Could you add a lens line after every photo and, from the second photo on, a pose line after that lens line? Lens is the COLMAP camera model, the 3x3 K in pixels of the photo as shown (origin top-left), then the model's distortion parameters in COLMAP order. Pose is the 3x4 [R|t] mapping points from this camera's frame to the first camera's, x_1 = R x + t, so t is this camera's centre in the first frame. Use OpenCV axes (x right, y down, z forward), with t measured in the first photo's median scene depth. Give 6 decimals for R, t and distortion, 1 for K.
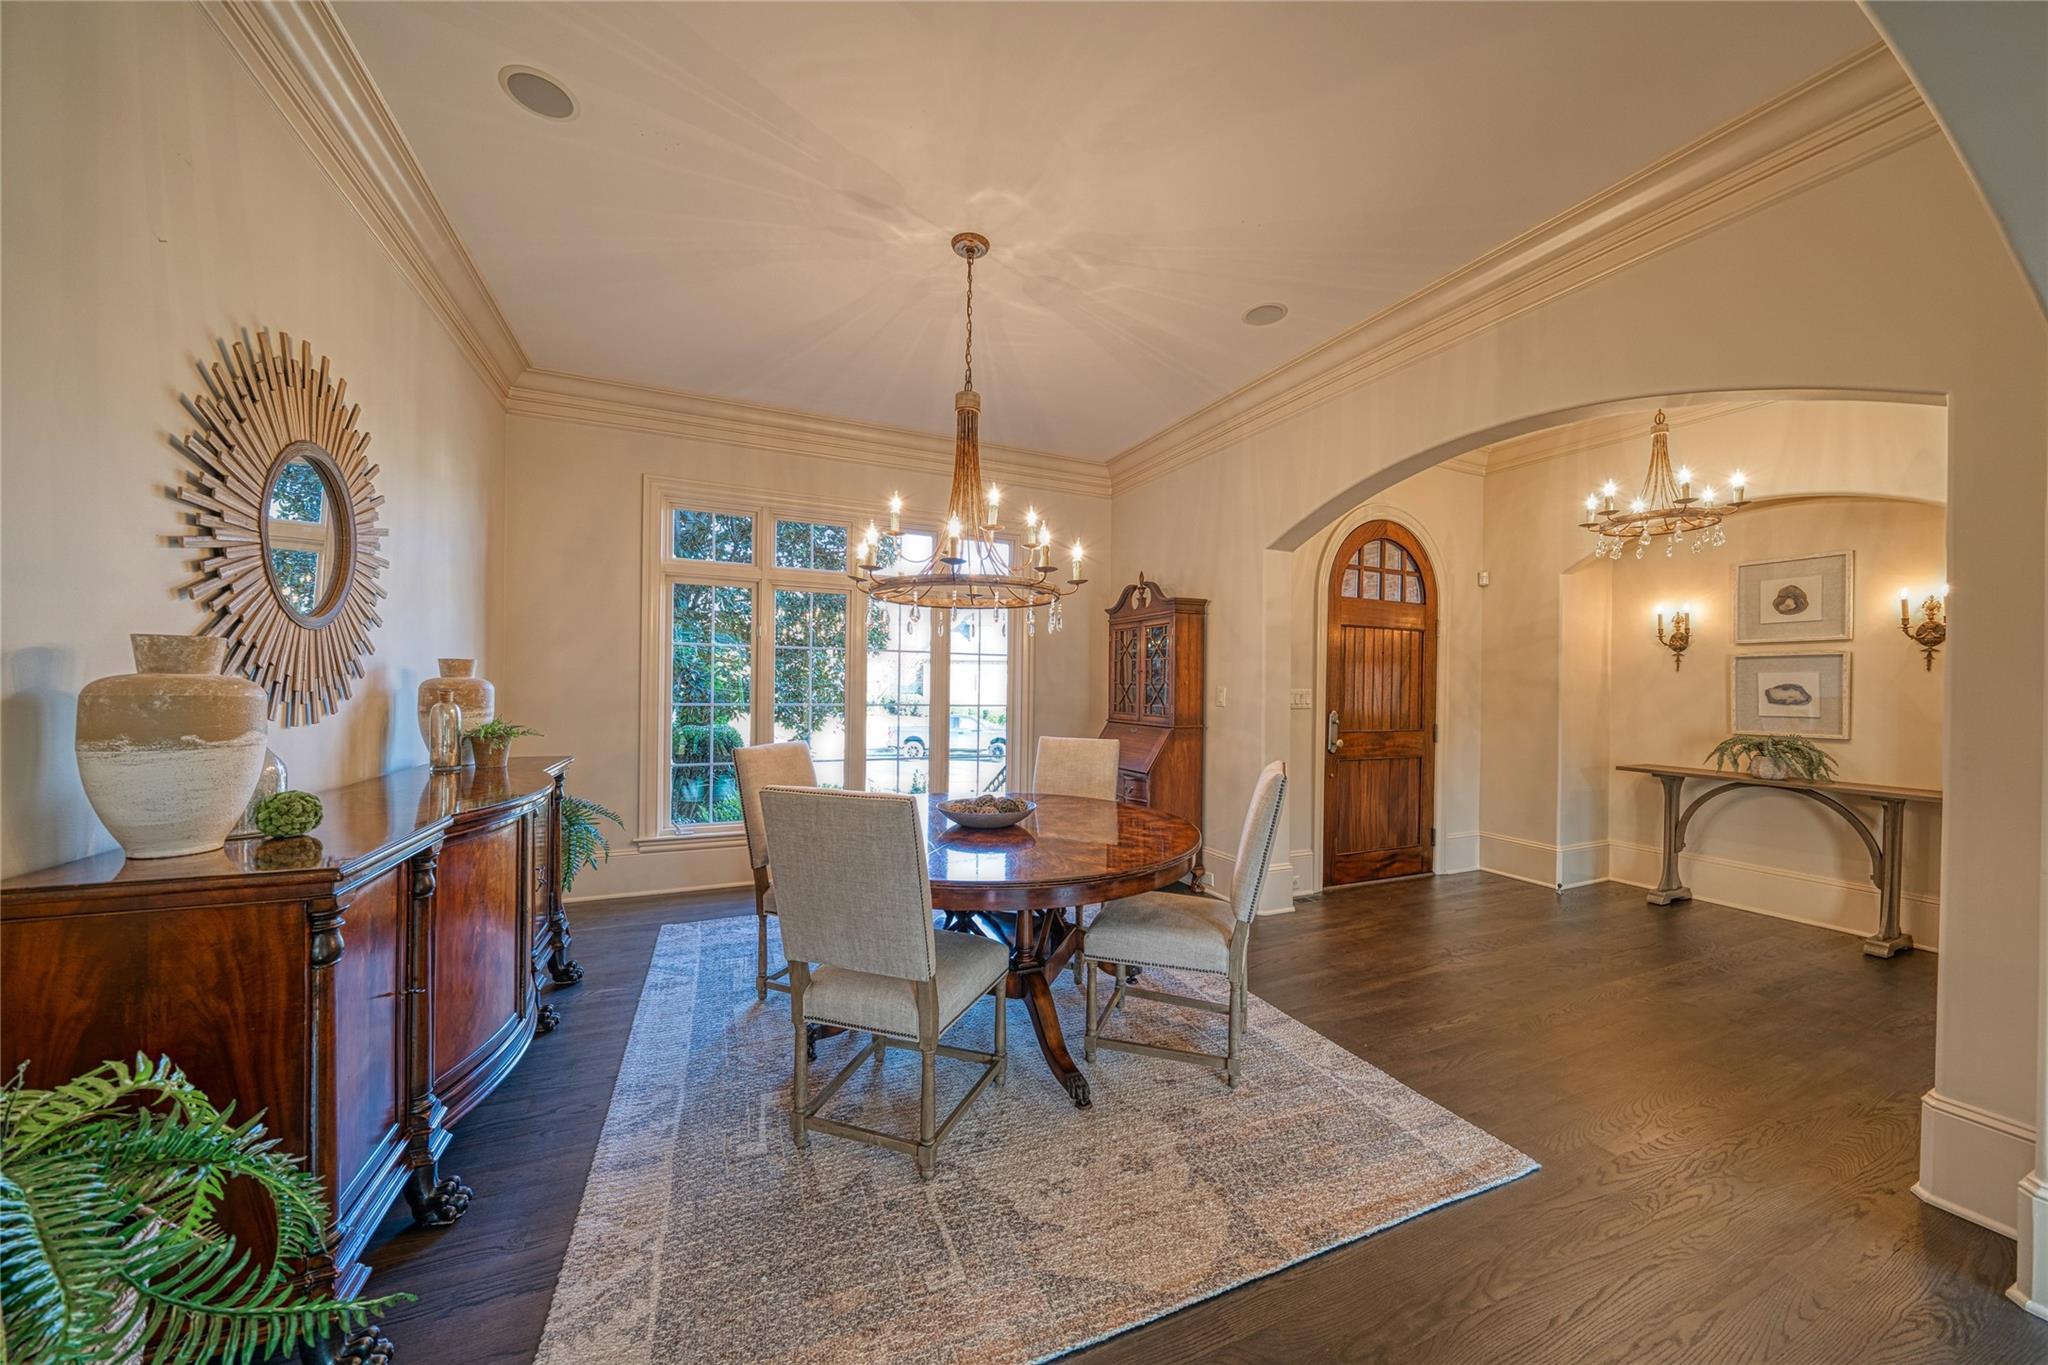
lens RADIAL K [[701.4, 0, 1025.3], [0, 701.4, 690.7], [0, 0, 1]] dist [-0.007526, 0.000170]
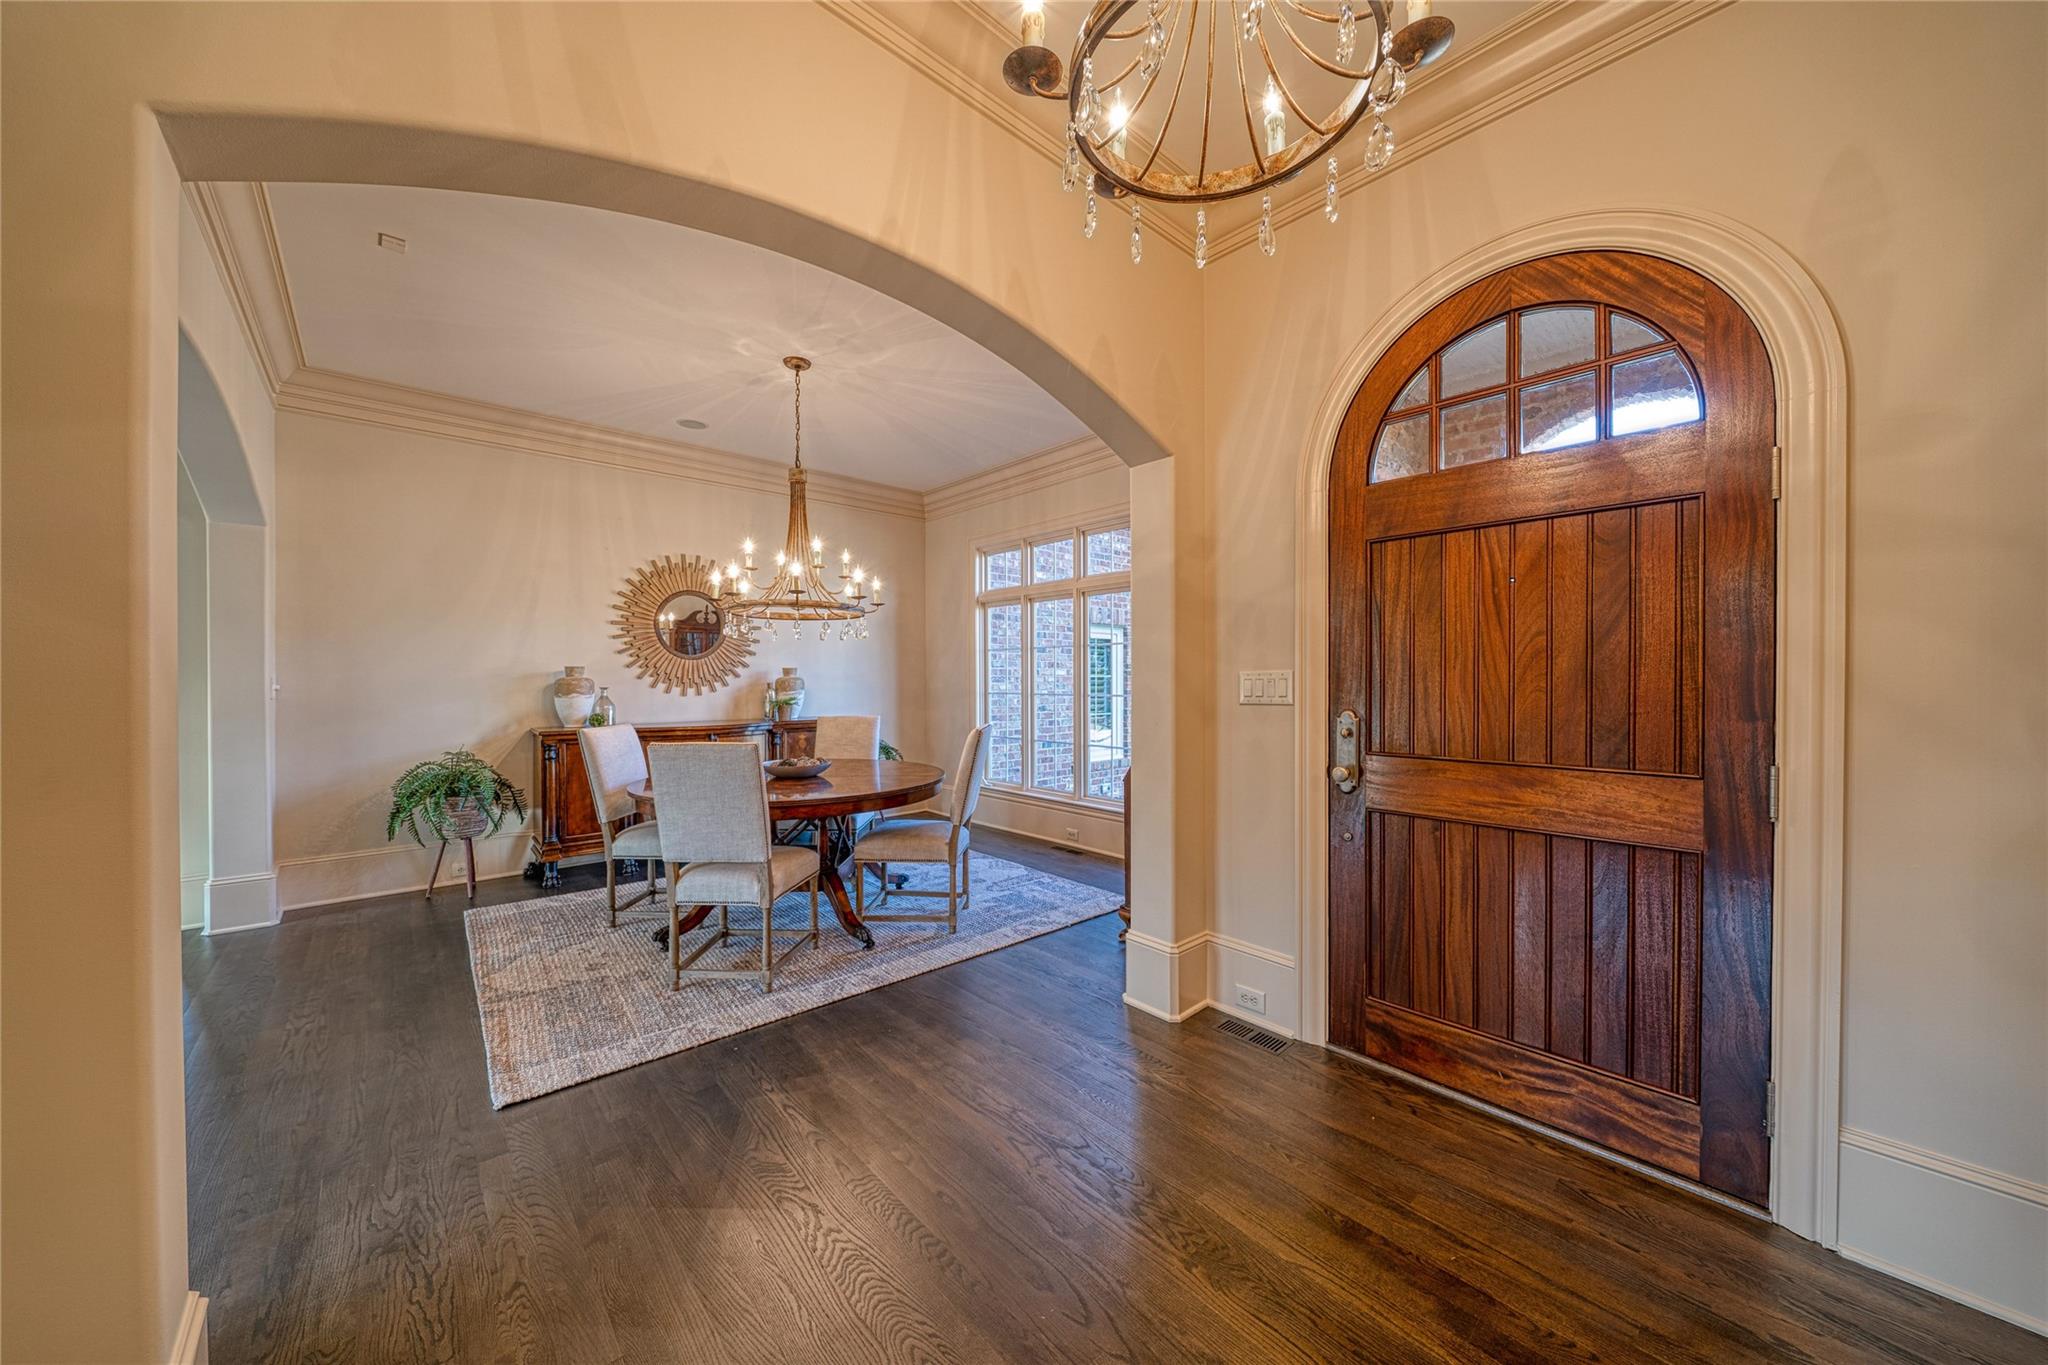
lens RADIAL K [[701.4, 0, 1015.8], [0, 701.4, 684.0], [0, 0, 1]] dist [-0.007526, 0.000170]
pose [[0.306559, -0.005188, -0.951837, 0.900232], [0.004433, 0.999982, -0.004022, 0.010337], [0.951841, -0.002987, 0.306577, 0.639221]]
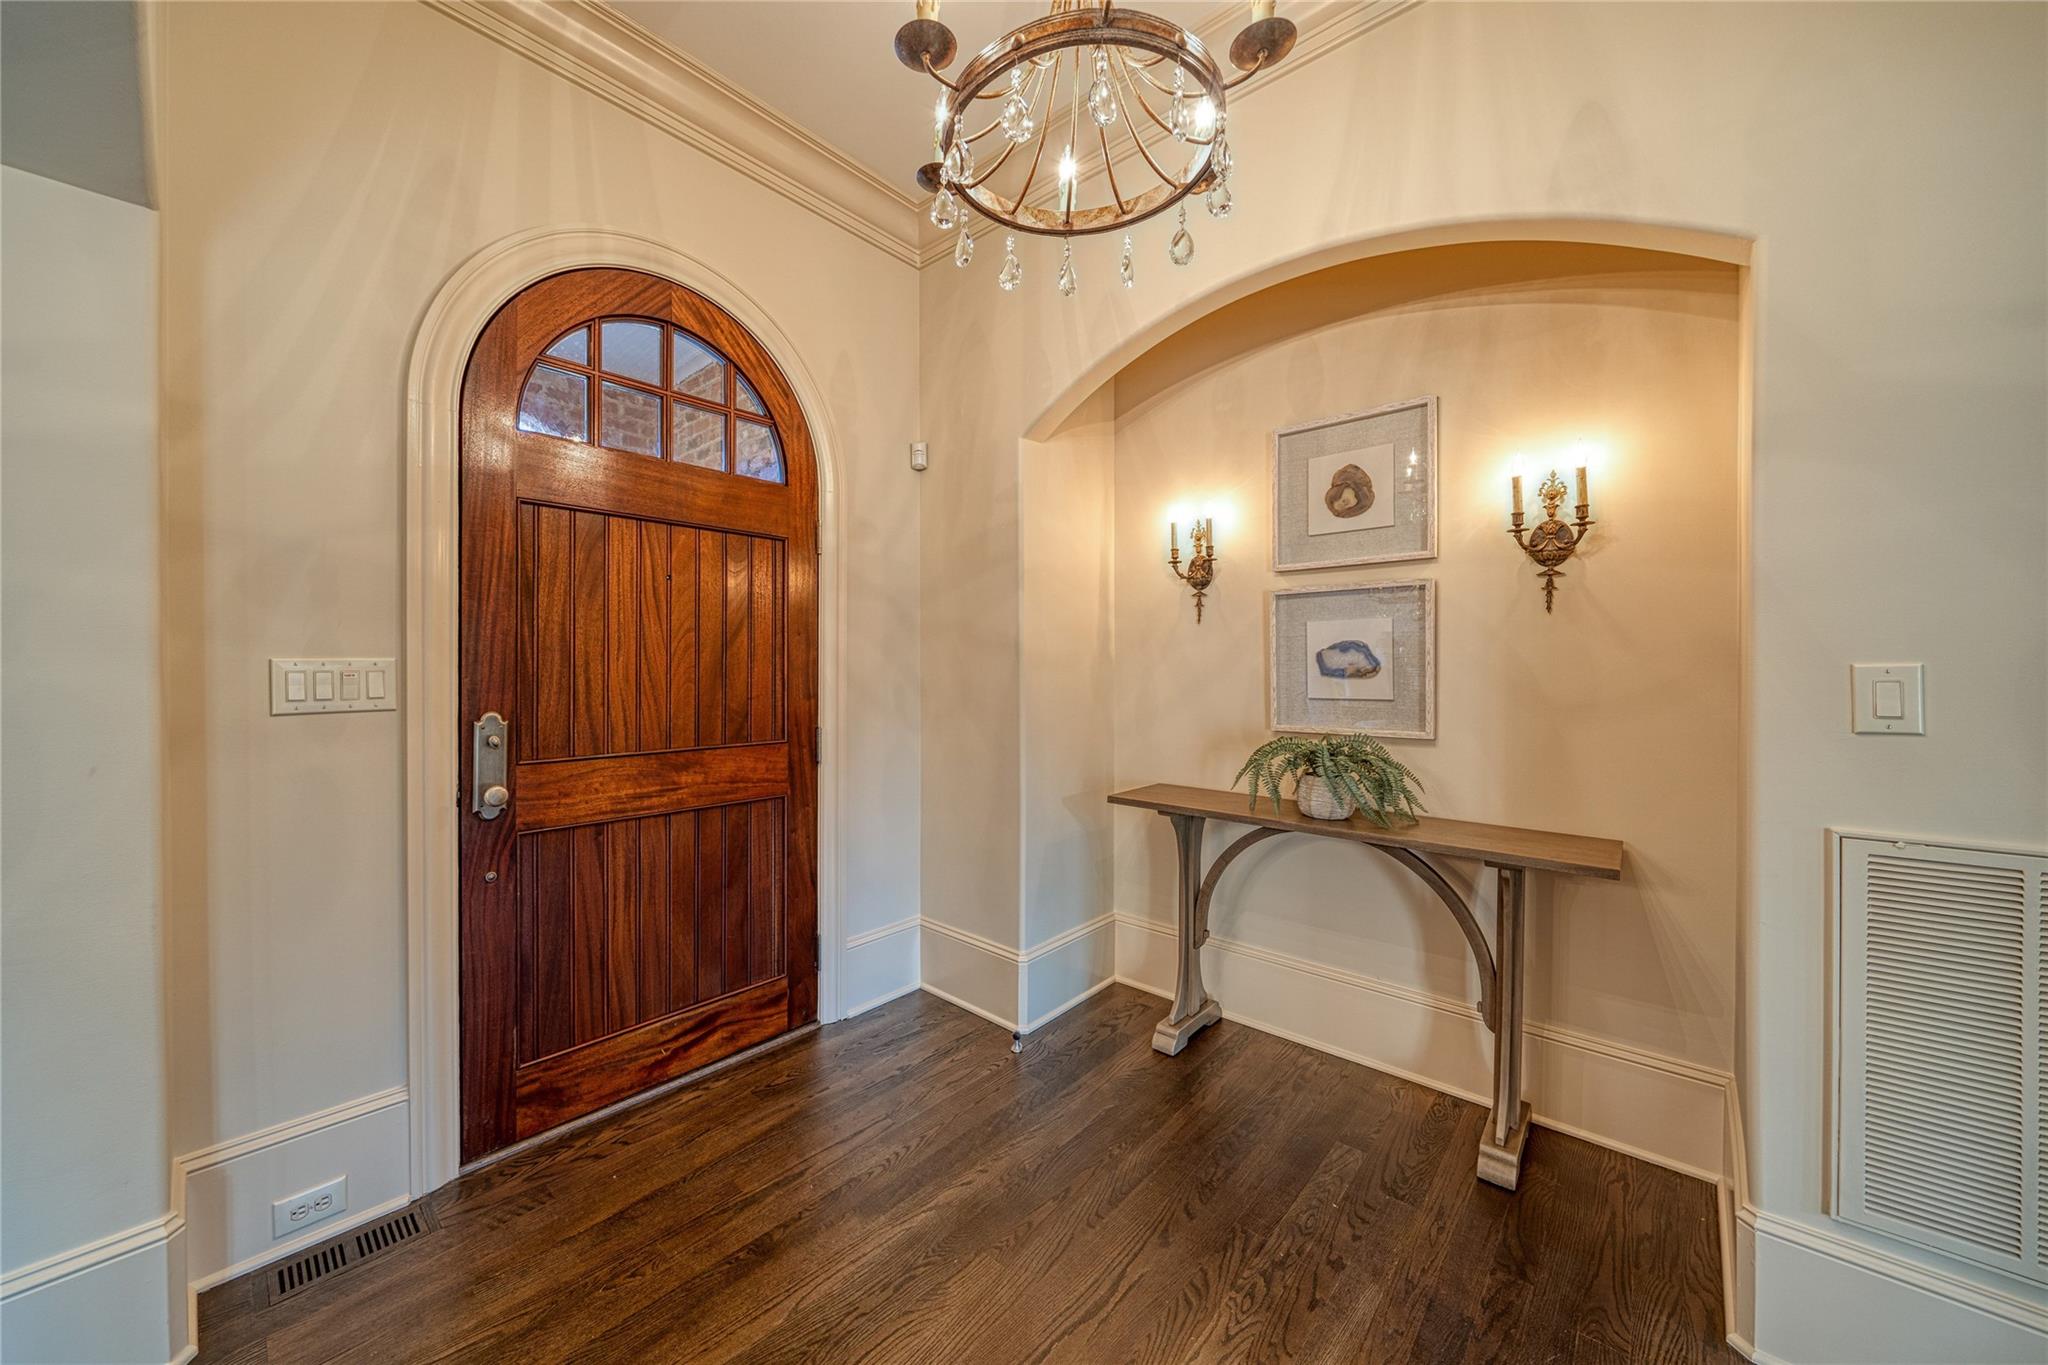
lens RADIAL K [[701.4, 0, 981.0], [0, 701.4, 676.8], [0, 0, 1]] dist [-0.007526, 0.000170]
pose [[0.926626, -0.017835, 0.375560, 0.577290], [0.014791, 0.999830, 0.010987, 0.008522], [-0.375693, -0.004626, 0.926733, 0.555984]]
